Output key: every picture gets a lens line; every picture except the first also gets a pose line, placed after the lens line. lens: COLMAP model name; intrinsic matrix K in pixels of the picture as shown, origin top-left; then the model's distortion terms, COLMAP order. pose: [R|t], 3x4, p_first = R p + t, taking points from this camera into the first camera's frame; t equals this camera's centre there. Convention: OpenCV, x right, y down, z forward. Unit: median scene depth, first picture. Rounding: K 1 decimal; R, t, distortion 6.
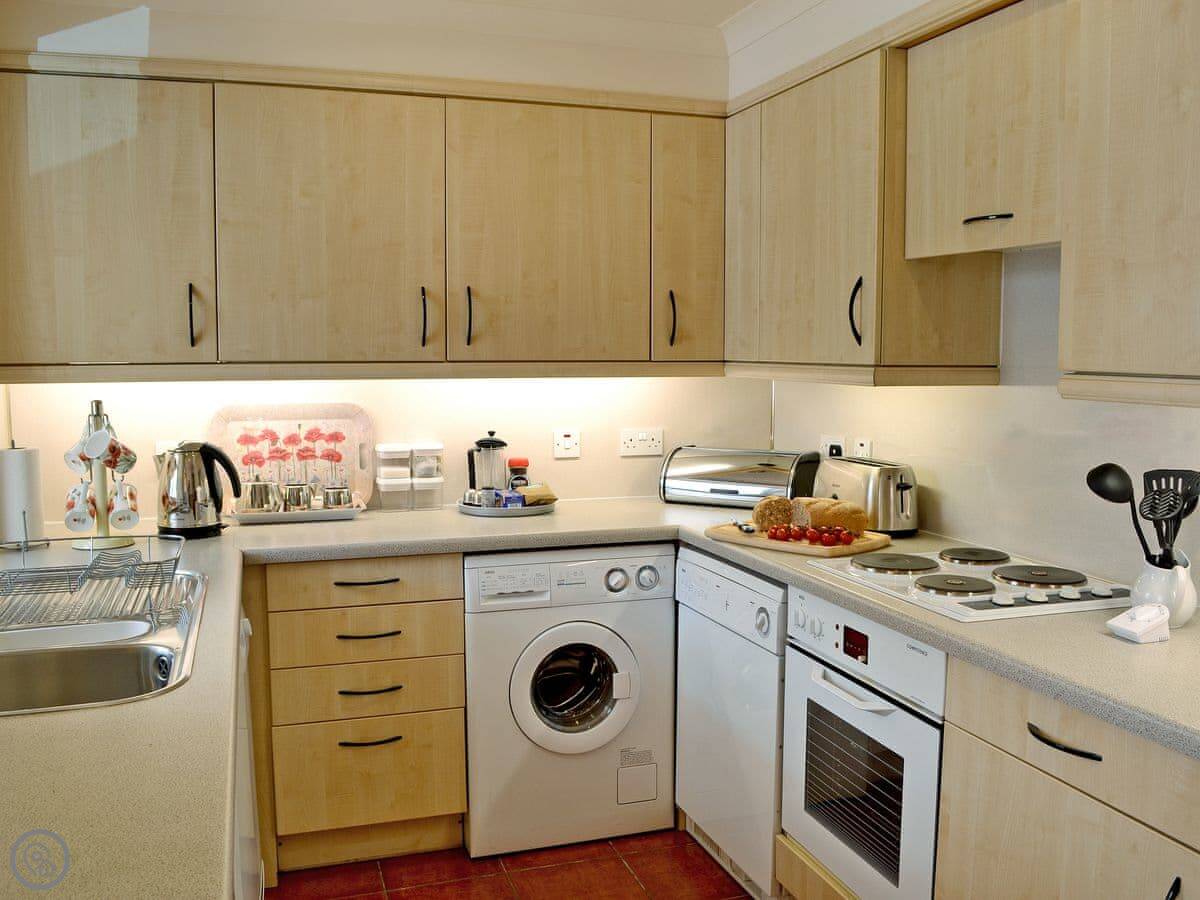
lens RADIAL K [[1069.4, 0, 599.4], [0, 1069.4, 448.4], [0, 0, 1]] dist [-0.063898, -0.010434]
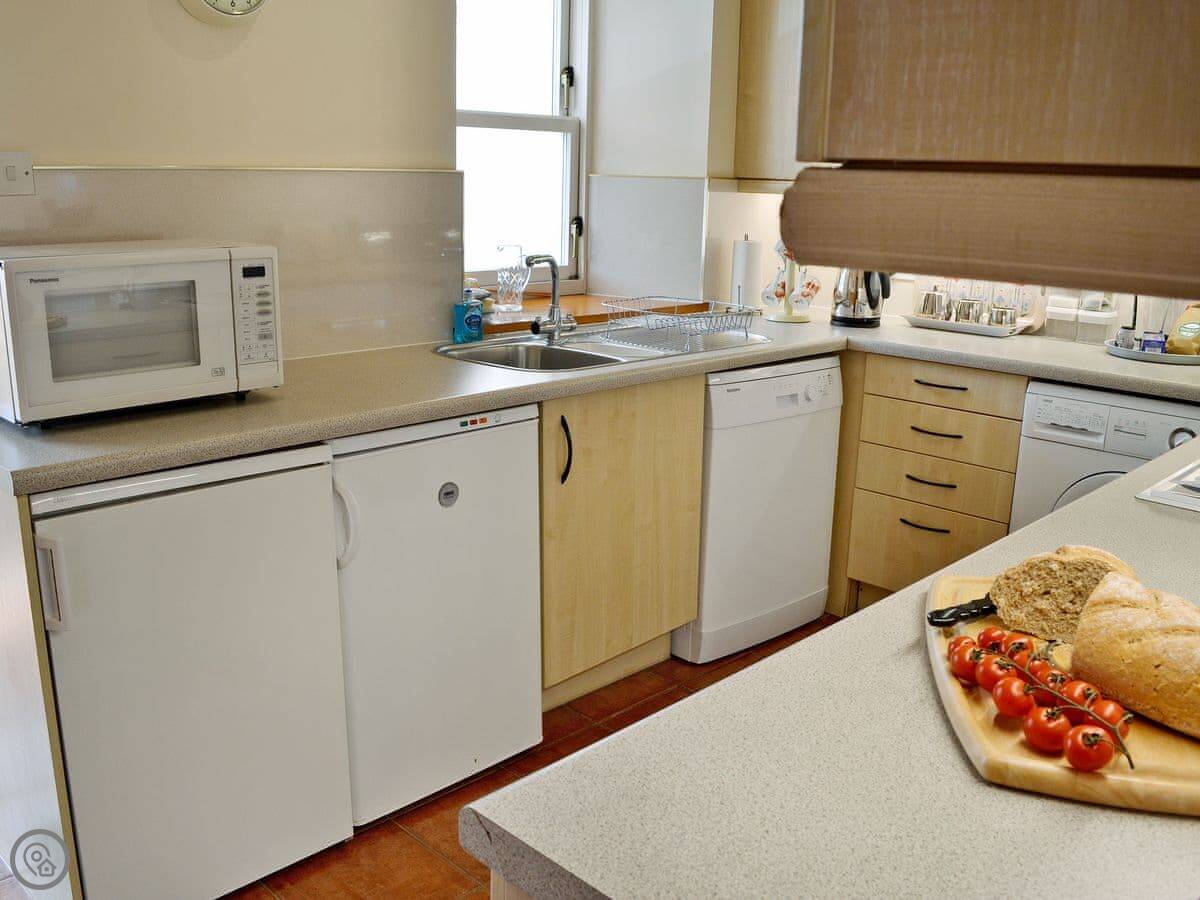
lens RADIAL K [[1069.4, 0, 599.4], [0, 1069.4, 451.6], [0, 0, 1]] dist [-0.063898, -0.010434]
pose [[0.450610, 0.229055, -0.862835, 0.583484], [-0.105280, 0.973413, 0.203428, 0.004536], [0.886491, -0.000828, 0.462745, 0.165305]]
